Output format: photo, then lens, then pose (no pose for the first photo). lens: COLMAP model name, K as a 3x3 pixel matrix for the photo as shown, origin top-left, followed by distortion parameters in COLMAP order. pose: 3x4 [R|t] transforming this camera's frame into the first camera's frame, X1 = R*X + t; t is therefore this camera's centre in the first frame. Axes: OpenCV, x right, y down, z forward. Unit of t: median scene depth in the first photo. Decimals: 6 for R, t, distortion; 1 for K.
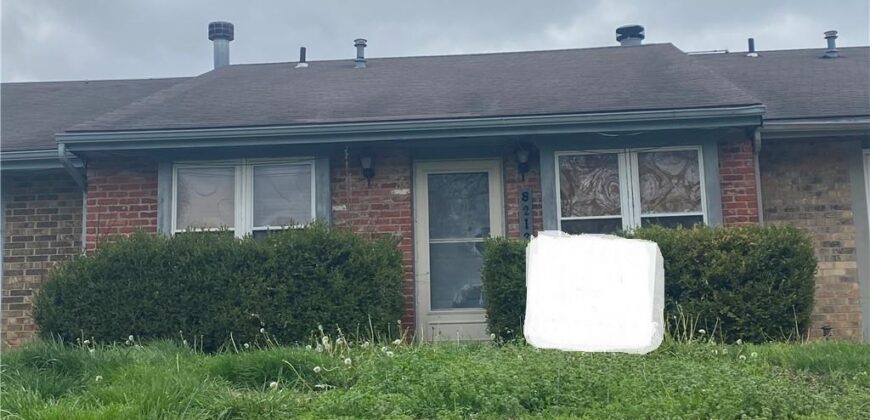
lens RADIAL K [[1227.6, 0, 435.0], [0, 1227.6, 210.0], [0, 0, 1]] dist [0.009787, 0.032971]
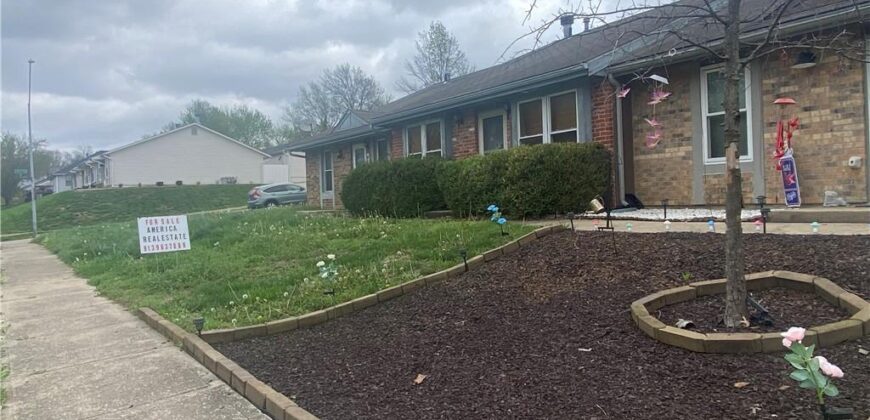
lens RADIAL K [[596.7, 0, 435.0], [0, 596.7, 210.0], [0, 0, 1]] dist [0.049282, -0.000659]
pose [[0.638861, 0.010989, -0.769244, 0.707878], [0.161705, 0.975642, 0.148235, -0.041682], [0.752135, -0.219092, 0.621523, 0.286057]]
